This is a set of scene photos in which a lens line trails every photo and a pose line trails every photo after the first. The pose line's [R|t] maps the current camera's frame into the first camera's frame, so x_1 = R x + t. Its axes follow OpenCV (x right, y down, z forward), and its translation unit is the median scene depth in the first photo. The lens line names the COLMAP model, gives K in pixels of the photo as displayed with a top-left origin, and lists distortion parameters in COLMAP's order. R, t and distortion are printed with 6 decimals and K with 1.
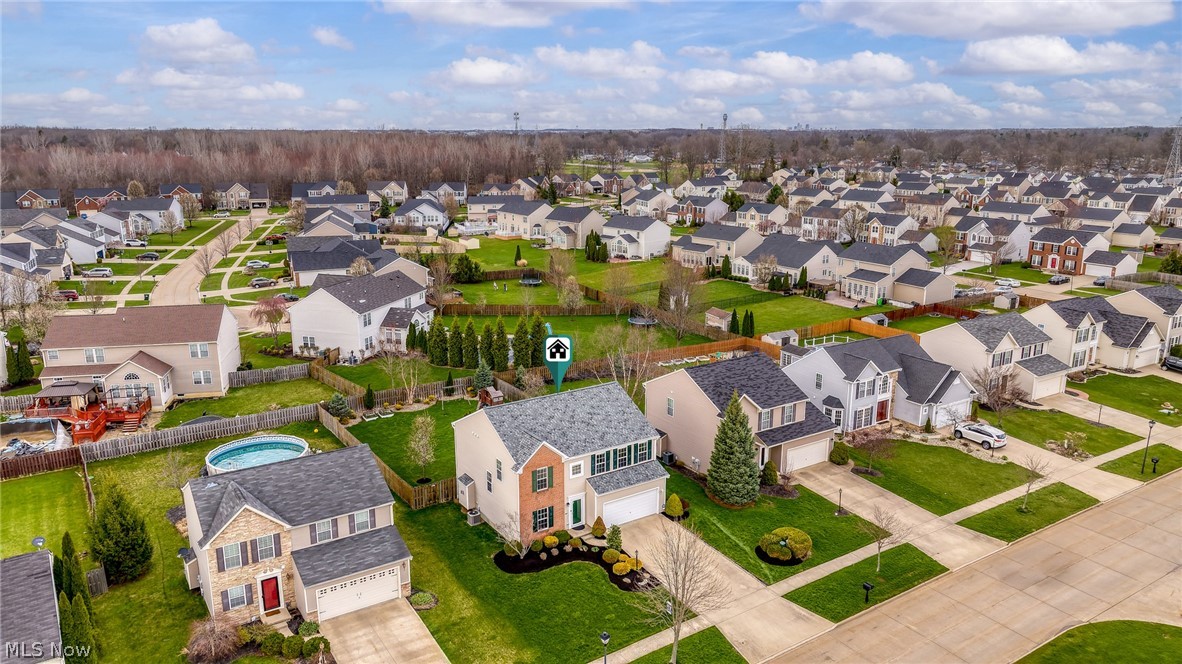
lens RADIAL K [[820.3, 0, 591.0], [0, 820.3, 332.0], [0, 0, 1]] dist [-0.006989, 0.000230]
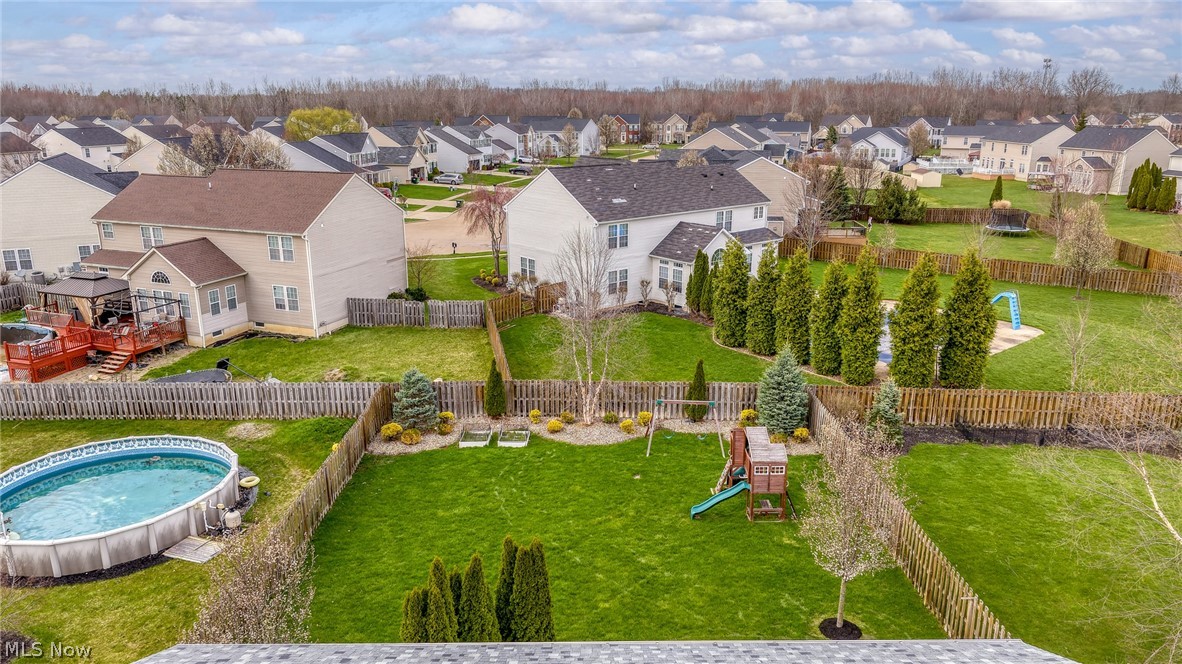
lens RADIAL K [[820.3, 0, 591.0], [0, 820.3, 332.0], [0, 0, 1]] dist [-0.006989, 0.000230]
pose [[0.835303, 0.146182, -0.529999, -0.005824], [-0.129894, 0.989186, 0.068114, 0.011412], [0.534224, 0.011948, 0.845258, 0.540859]]
